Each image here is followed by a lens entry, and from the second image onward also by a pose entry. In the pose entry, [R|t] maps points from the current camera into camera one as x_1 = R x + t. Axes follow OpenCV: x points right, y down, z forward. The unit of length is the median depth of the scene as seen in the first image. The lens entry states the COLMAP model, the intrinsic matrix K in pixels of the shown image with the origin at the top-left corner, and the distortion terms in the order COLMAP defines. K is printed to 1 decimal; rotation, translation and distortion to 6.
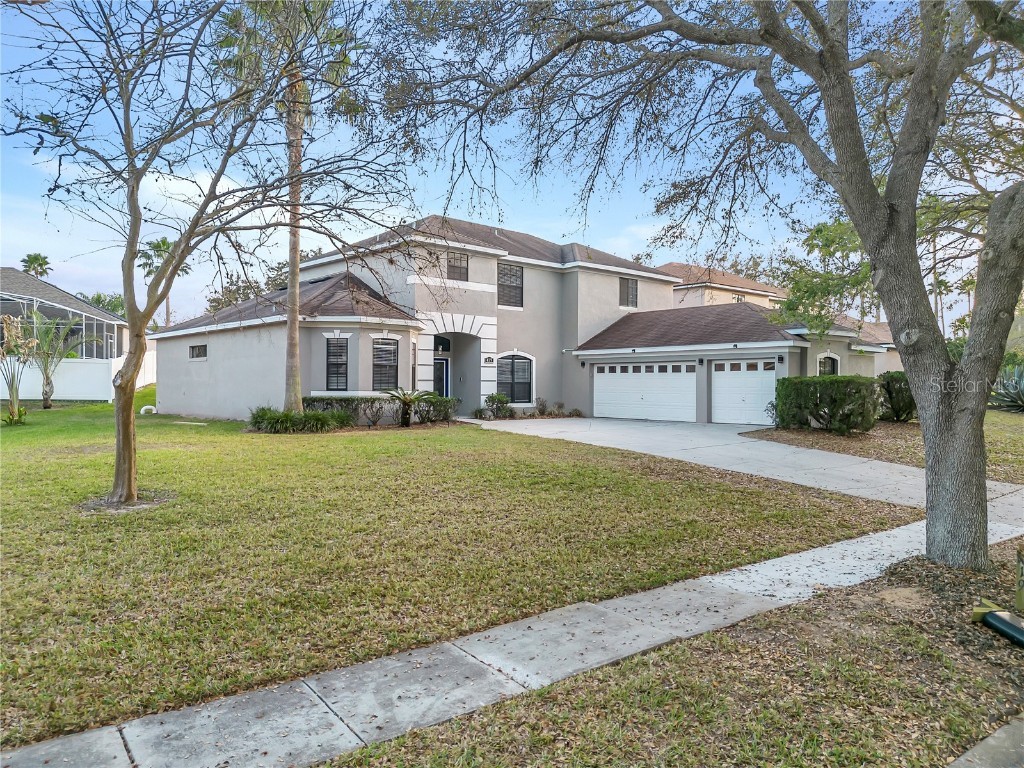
lens RADIAL K [[731.7, 0, 512.0], [0, 731.7, 384.0], [0, 0, 1]] dist [0.063276, -0.051854]
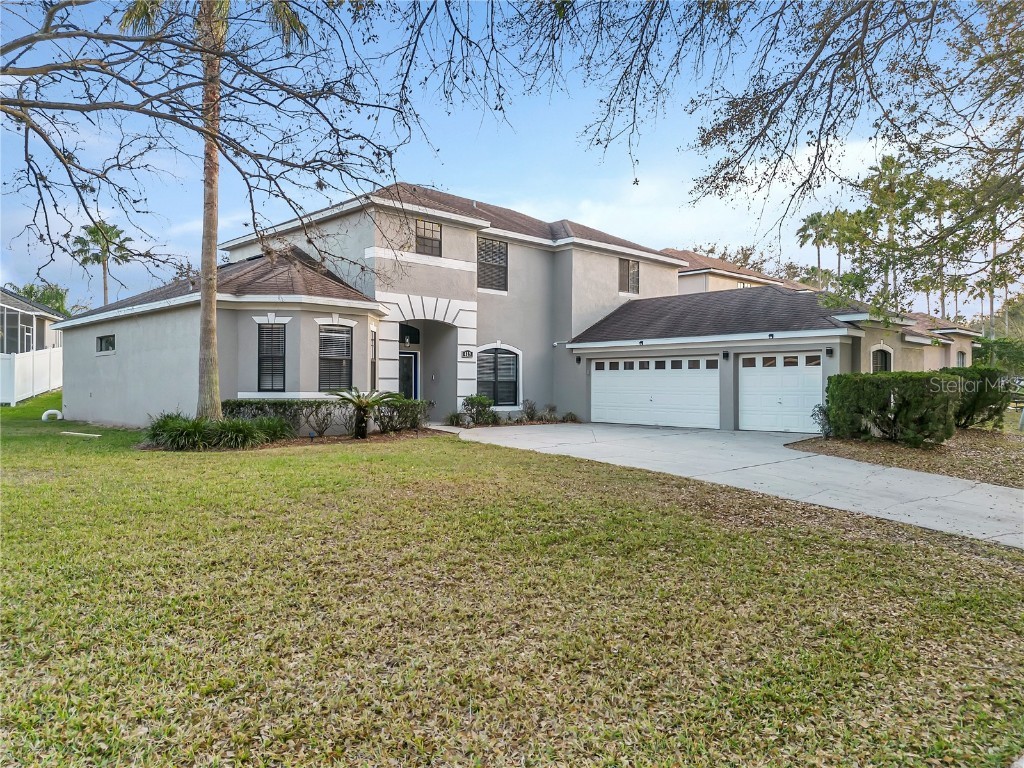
lens RADIAL K [[731.7, 0, 512.0], [0, 731.7, 384.0], [0, 0, 1]] dist [0.063276, -0.051854]
pose [[0.999289, -0.001004, 0.037694, -0.012928], [0.000995, 0.999999, 0.000254, 0.000921], [-0.037694, -0.000216, 0.999289, 0.188326]]
